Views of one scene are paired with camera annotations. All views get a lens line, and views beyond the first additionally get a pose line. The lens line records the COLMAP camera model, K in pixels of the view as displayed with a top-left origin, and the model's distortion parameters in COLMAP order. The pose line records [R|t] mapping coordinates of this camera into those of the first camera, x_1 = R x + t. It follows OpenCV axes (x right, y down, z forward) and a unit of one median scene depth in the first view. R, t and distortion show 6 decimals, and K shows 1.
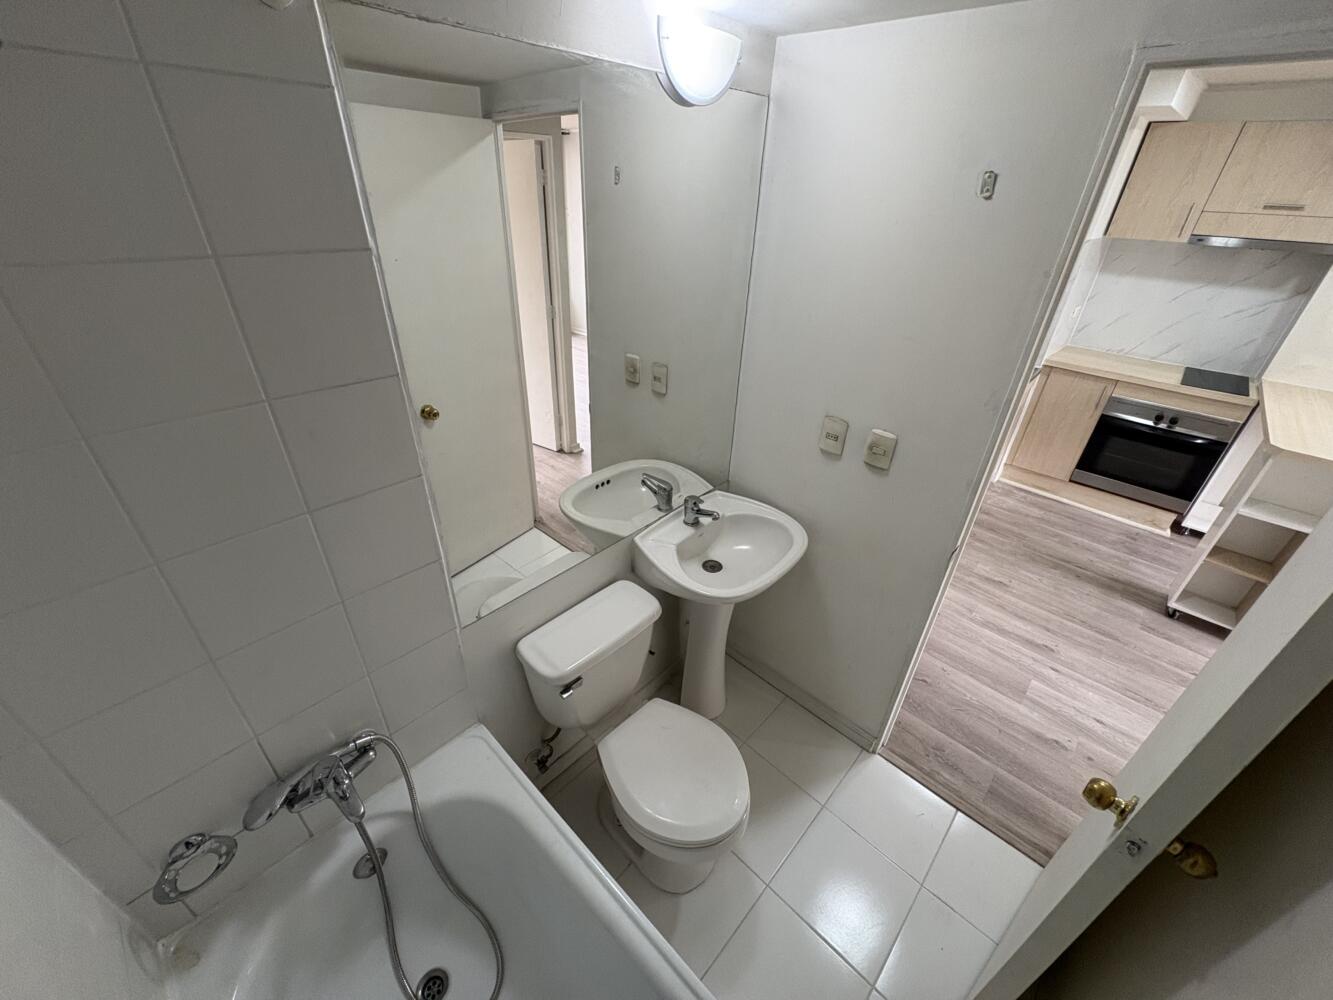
lens RADIAL K [[529.5, 0, 664.1], [0, 529.5, 501.9], [0, 0, 1]] dist [-0.001473, -0.000092]
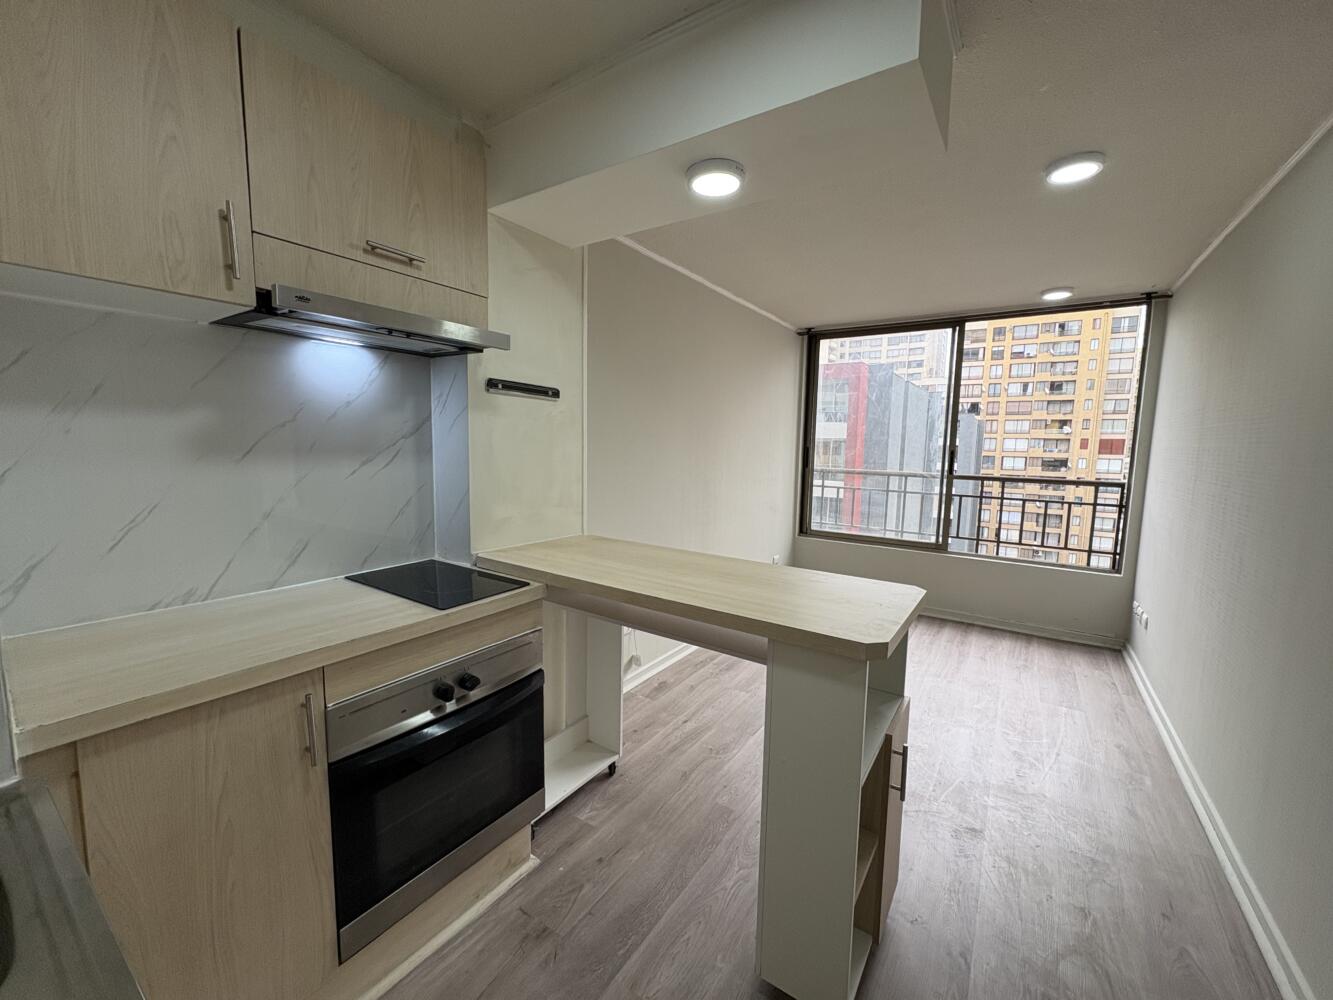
lens RADIAL K [[529.5, 0, 665.9], [0, 529.5, 501.5], [0, 0, 1]] dist [-0.001473, -0.000092]
pose [[-0.154169, -0.144292, 0.977452, 0.499752], [0.492254, 0.846543, 0.202608, -0.274922], [-0.856690, 0.512390, -0.059483, 0.765019]]
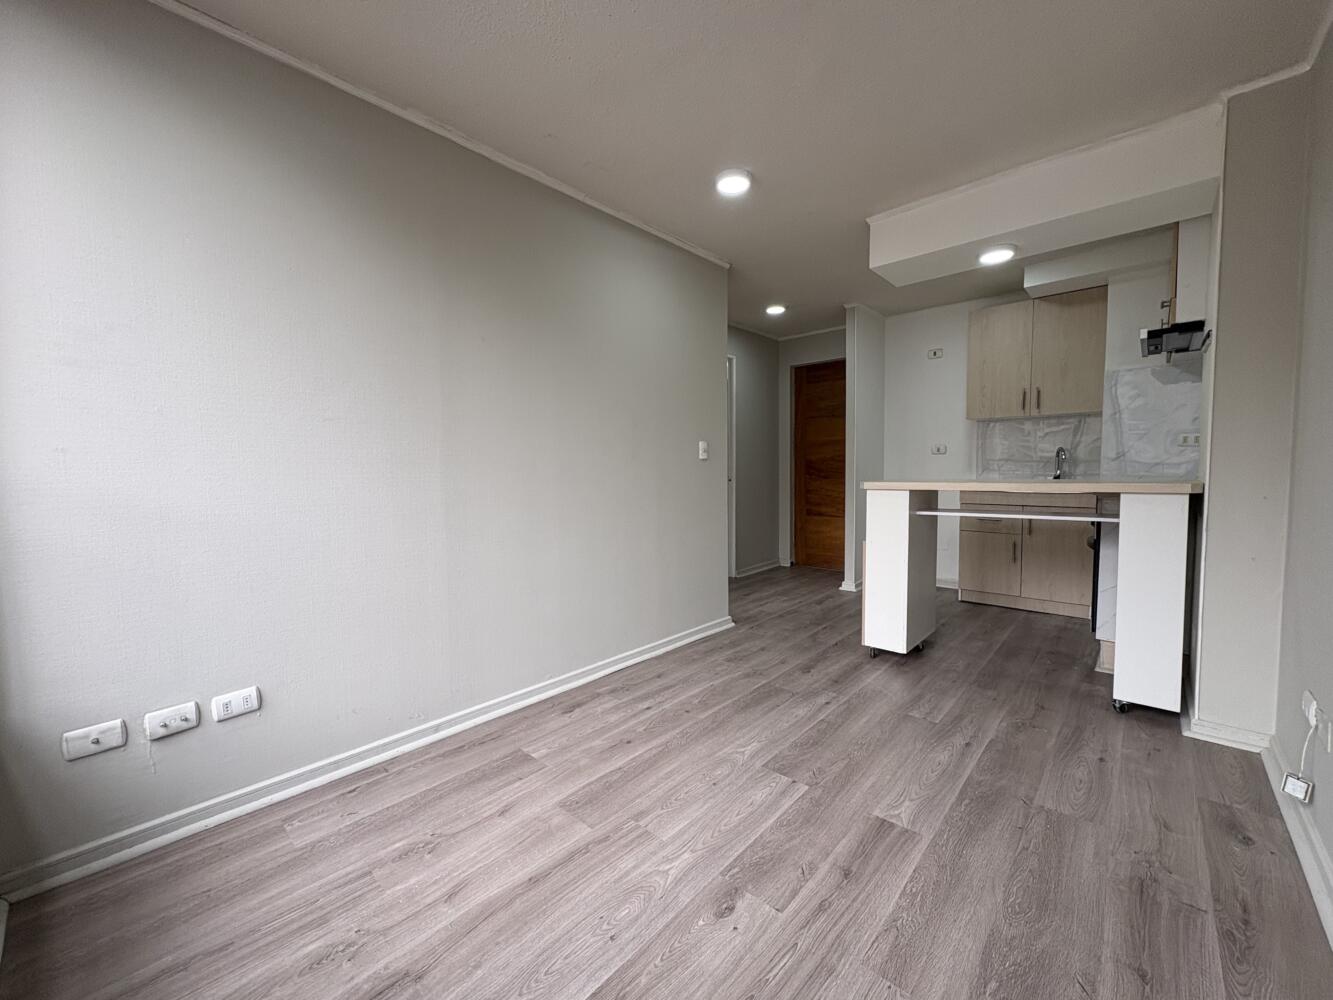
lens RADIAL K [[529.5, 0, 667.0], [0, 529.5, 500.8], [0, 0, 1]] dist [-0.001473, -0.000092]
pose [[0.010521, 0.029092, -0.999521, 1.766034], [-0.507672, 0.861325, 0.019725, 0.160719], [0.861486, 0.507221, 0.023831, 0.306673]]
